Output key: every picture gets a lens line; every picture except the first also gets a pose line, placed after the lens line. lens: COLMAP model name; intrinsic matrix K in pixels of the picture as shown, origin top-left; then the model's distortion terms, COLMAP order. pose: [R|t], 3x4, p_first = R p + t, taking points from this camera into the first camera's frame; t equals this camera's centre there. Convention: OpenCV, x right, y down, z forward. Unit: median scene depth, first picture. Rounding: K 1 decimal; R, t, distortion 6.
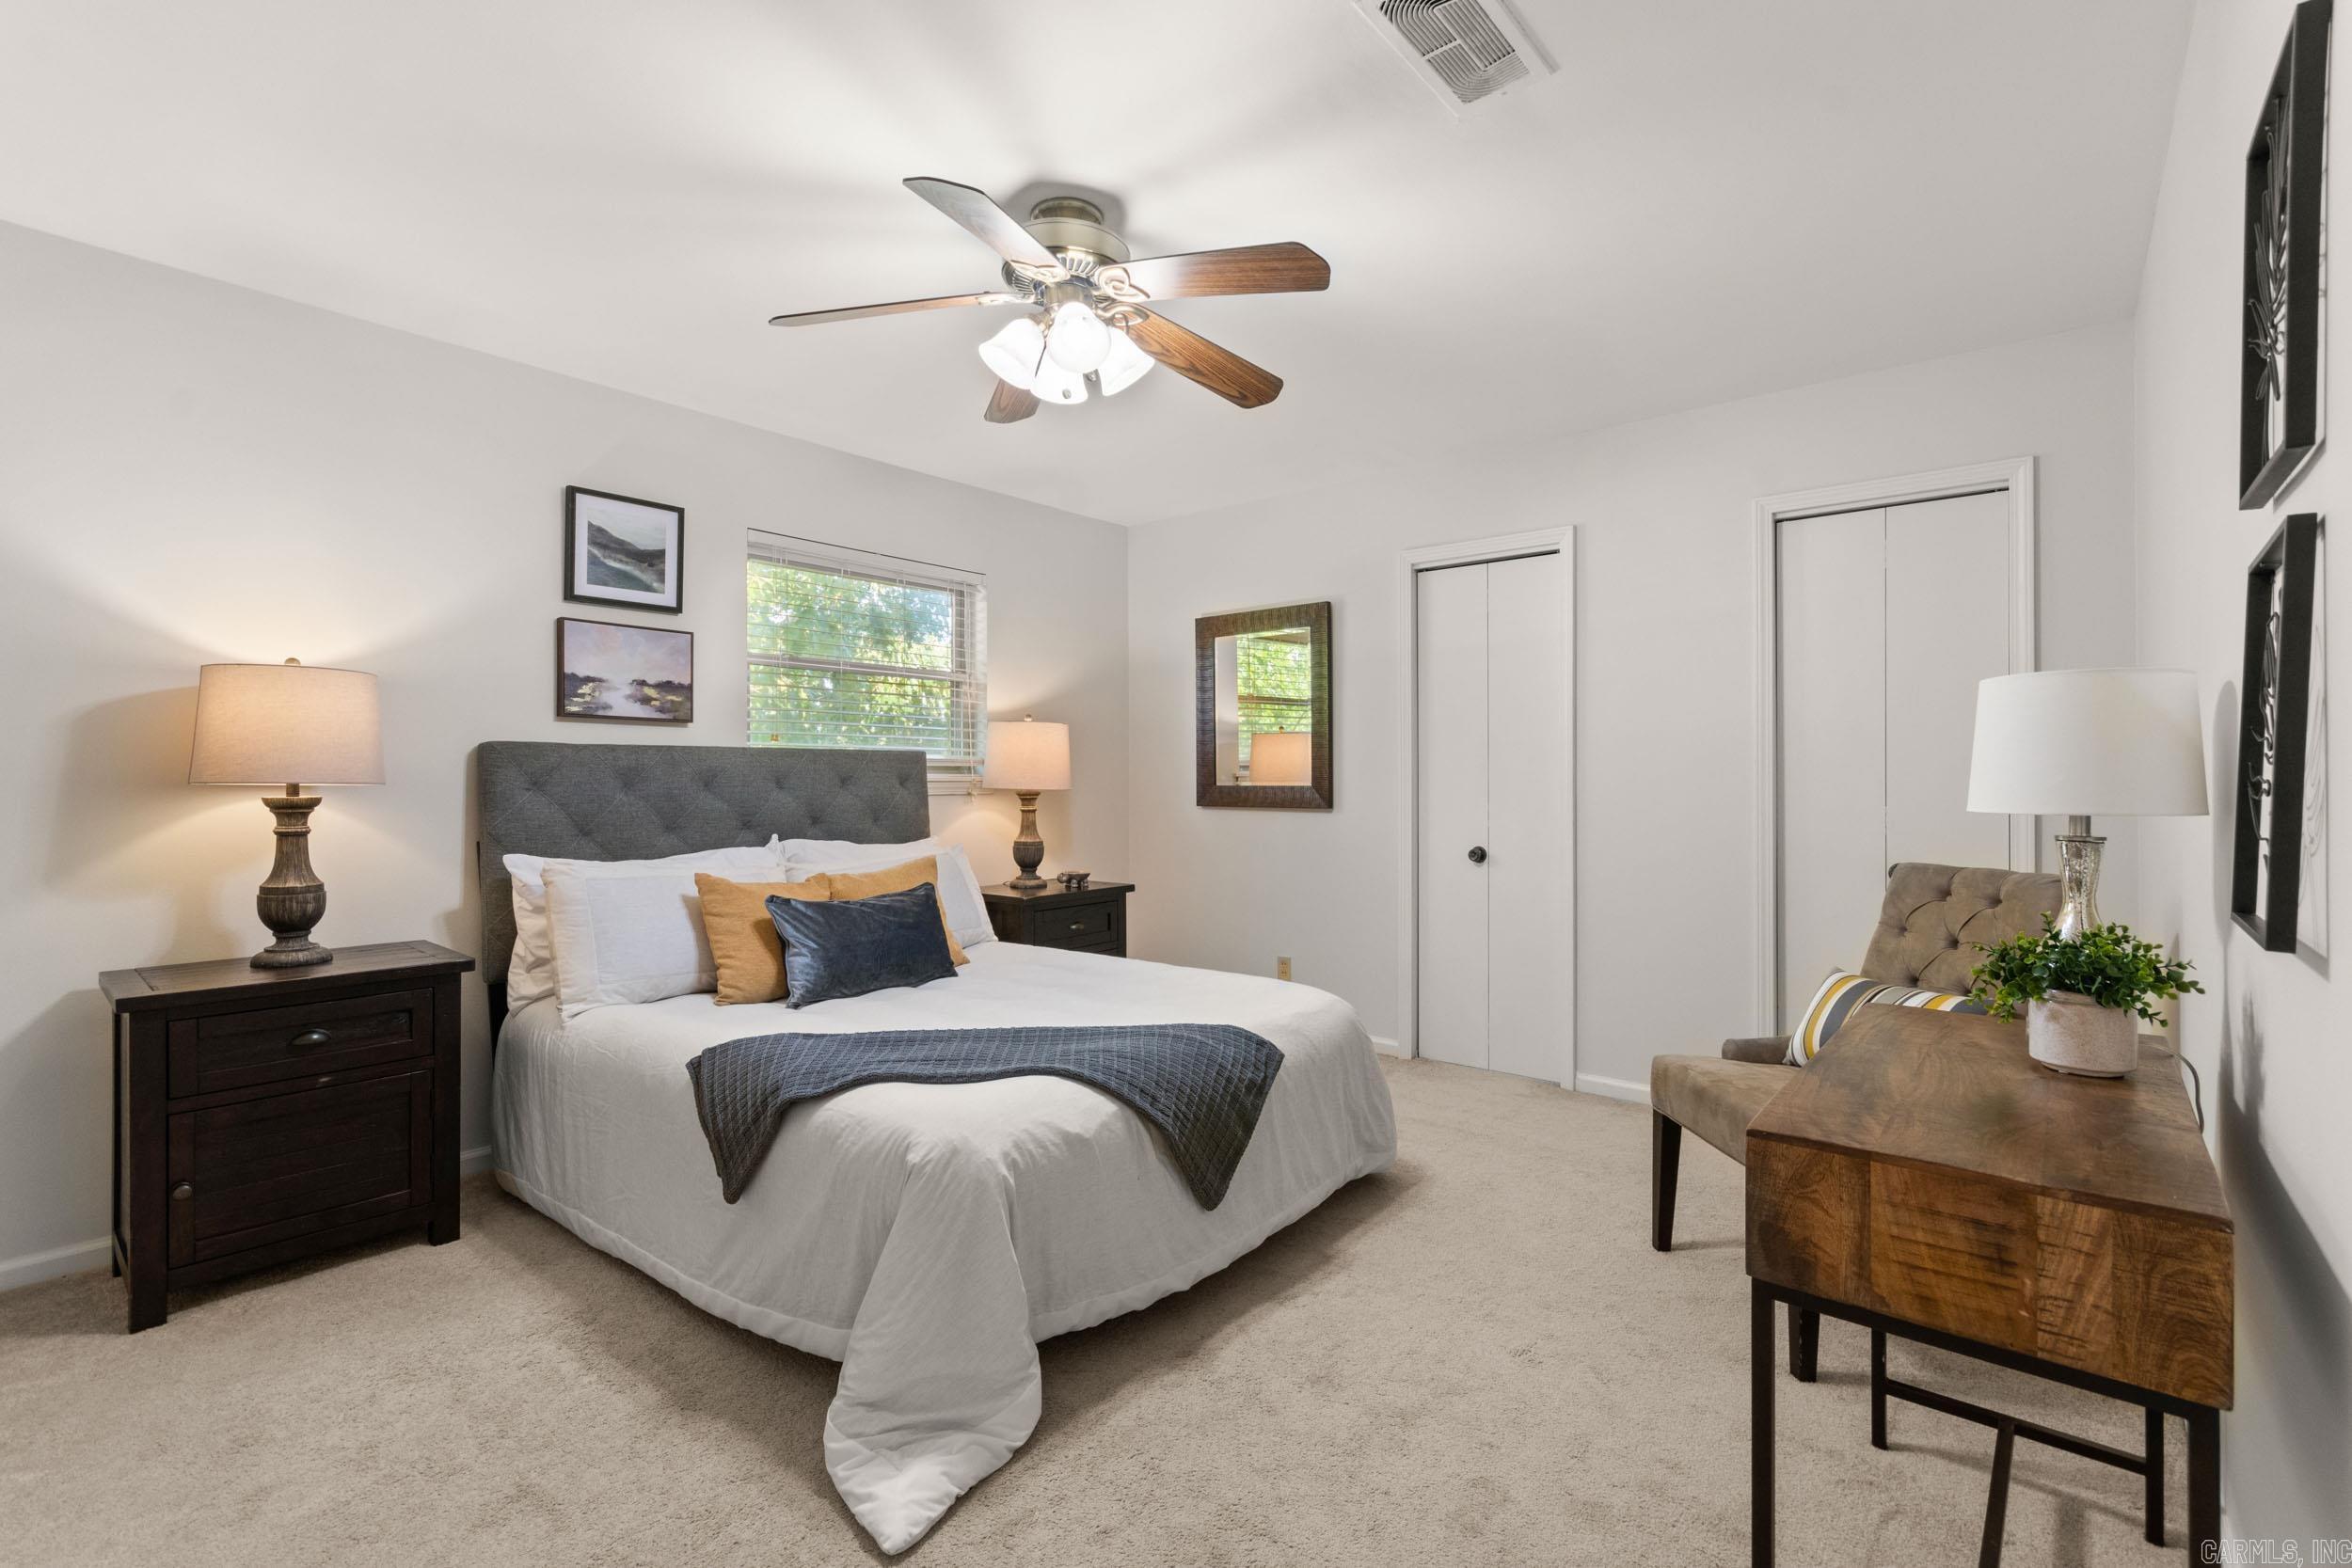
lens RADIAL K [[1049.7, 0, 1189.3], [0, 1049.7, 781.9], [0, 0, 1]] dist [0.000471, -0.000043]
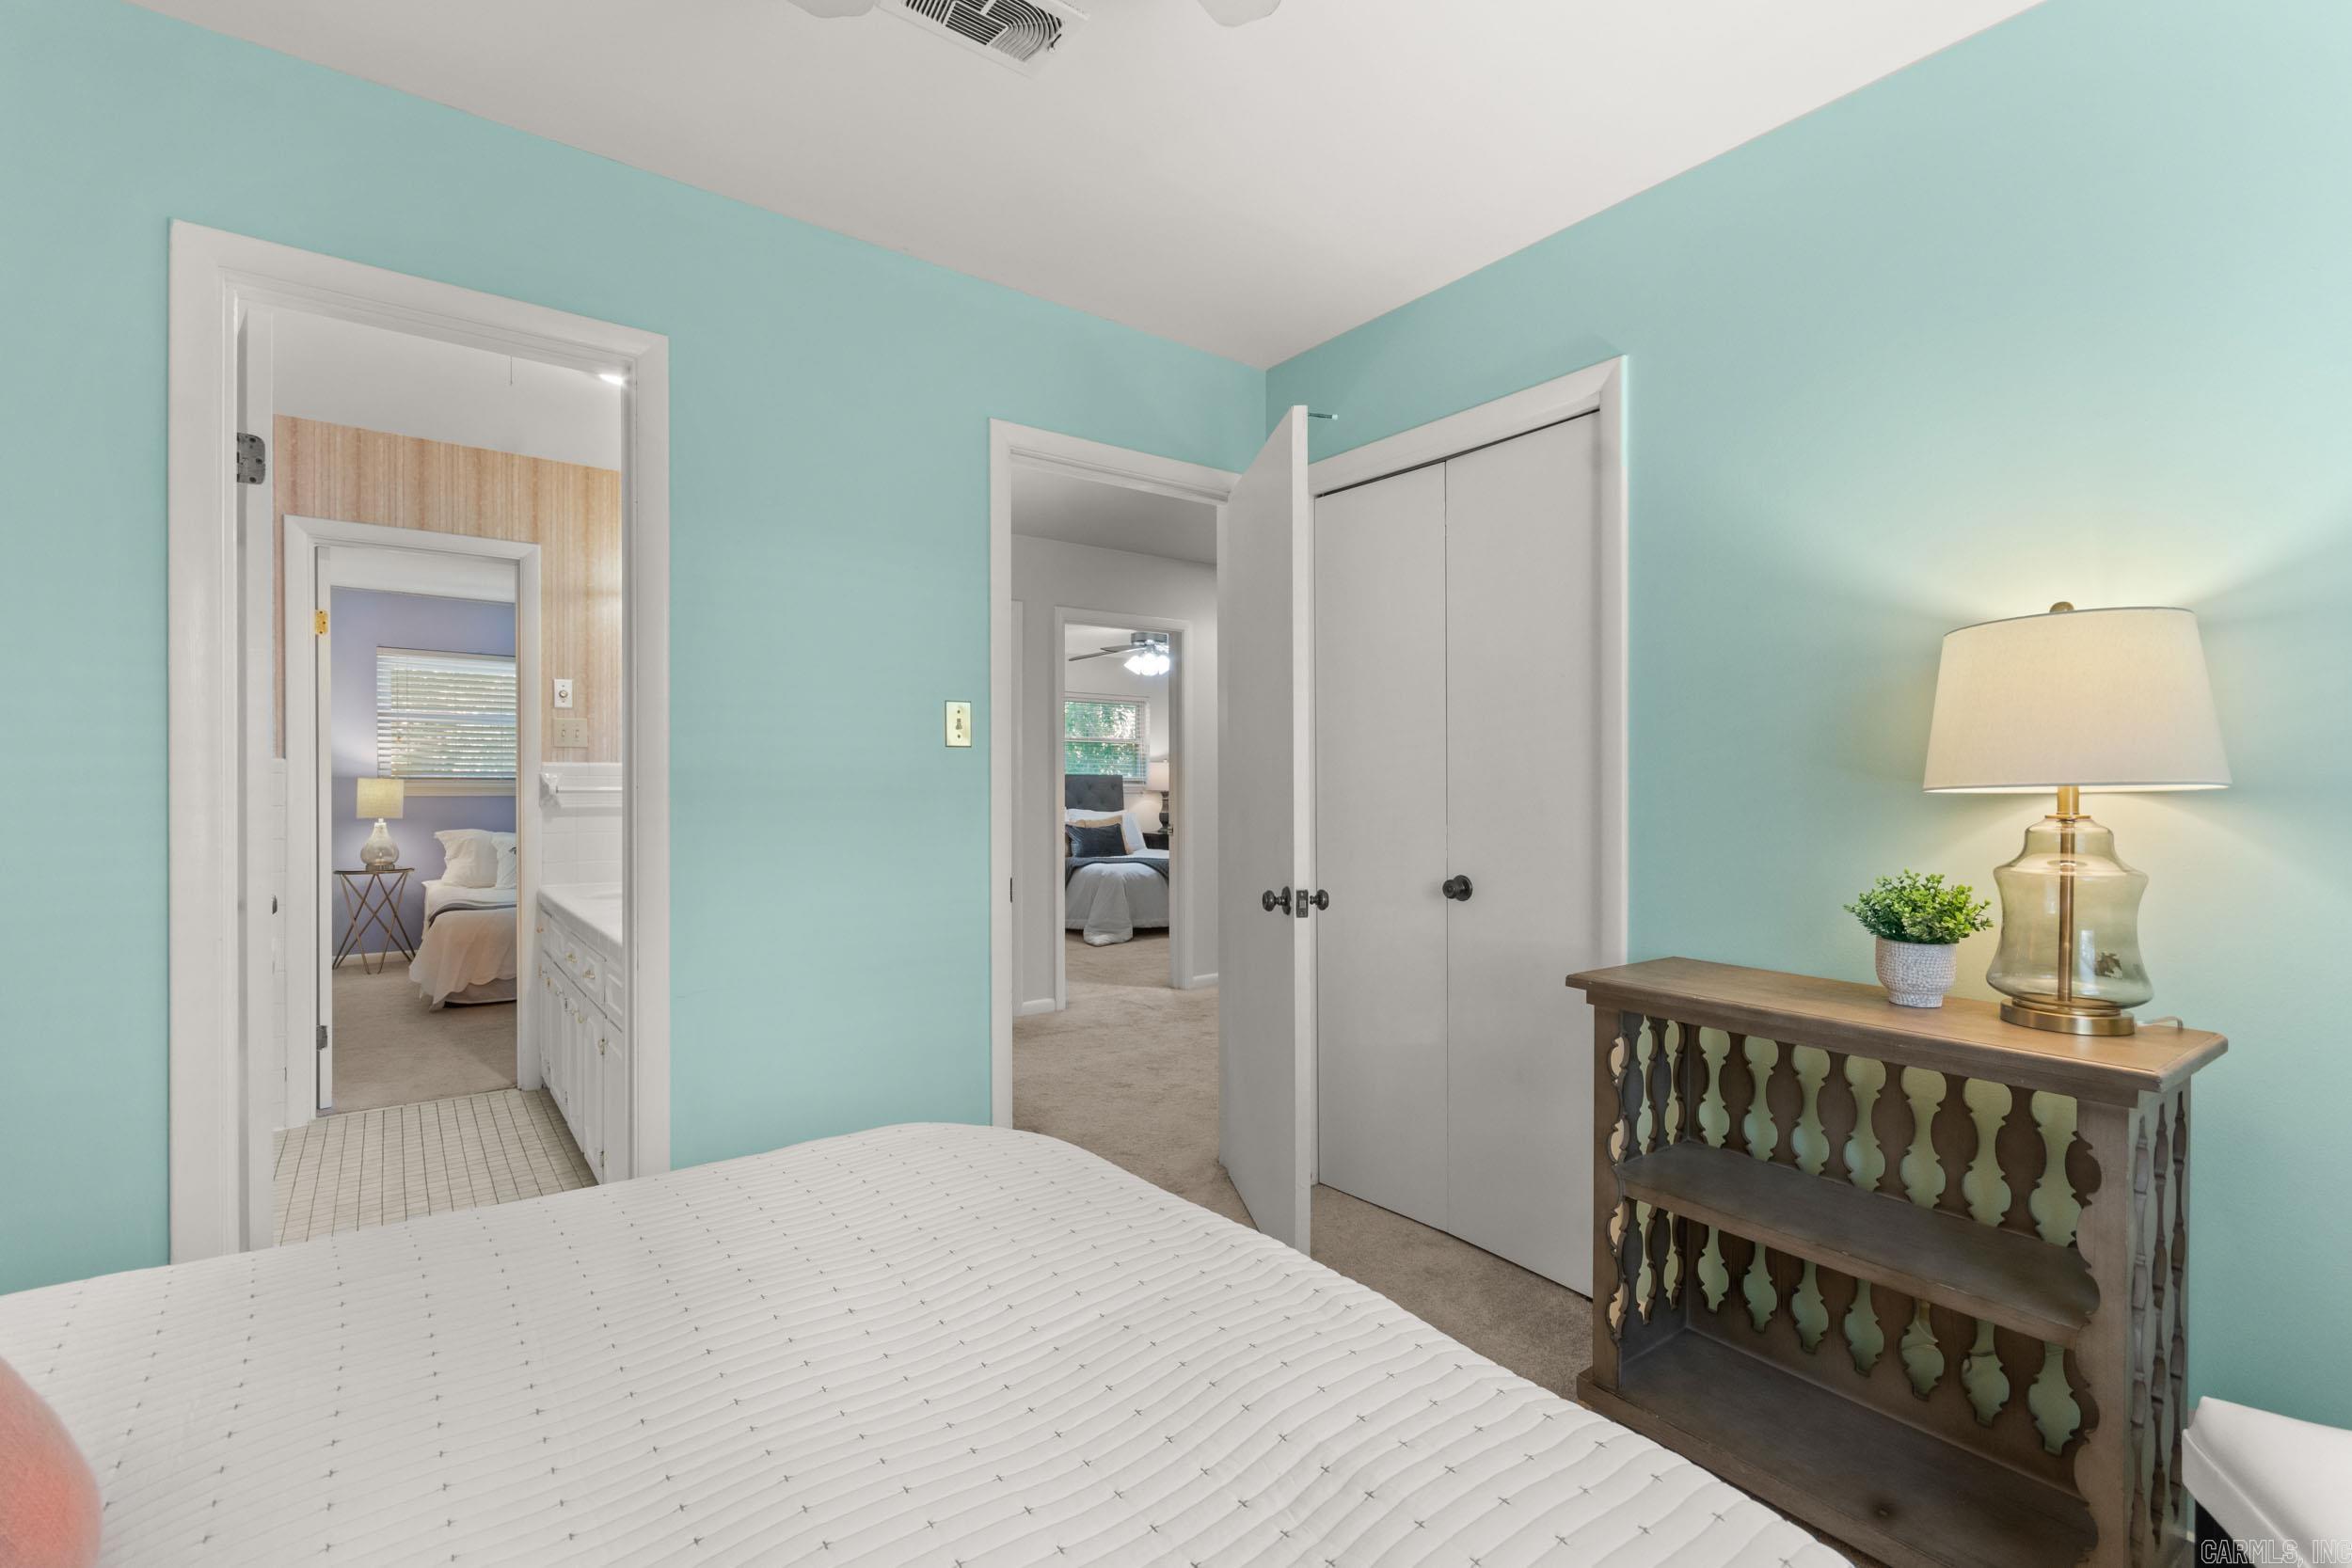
lens RADIAL K [[1037.6, 0, 1178.5], [0, 1037.6, 769.6], [0, 0, 1]] dist [-0.000038, 0.000018]
pose [[0.970698, -0.009352, -0.240119, 0.507742], [0.005192, 0.999825, -0.017952, 0.002091], [0.240245, 0.016179, 0.970577, -1.461928]]
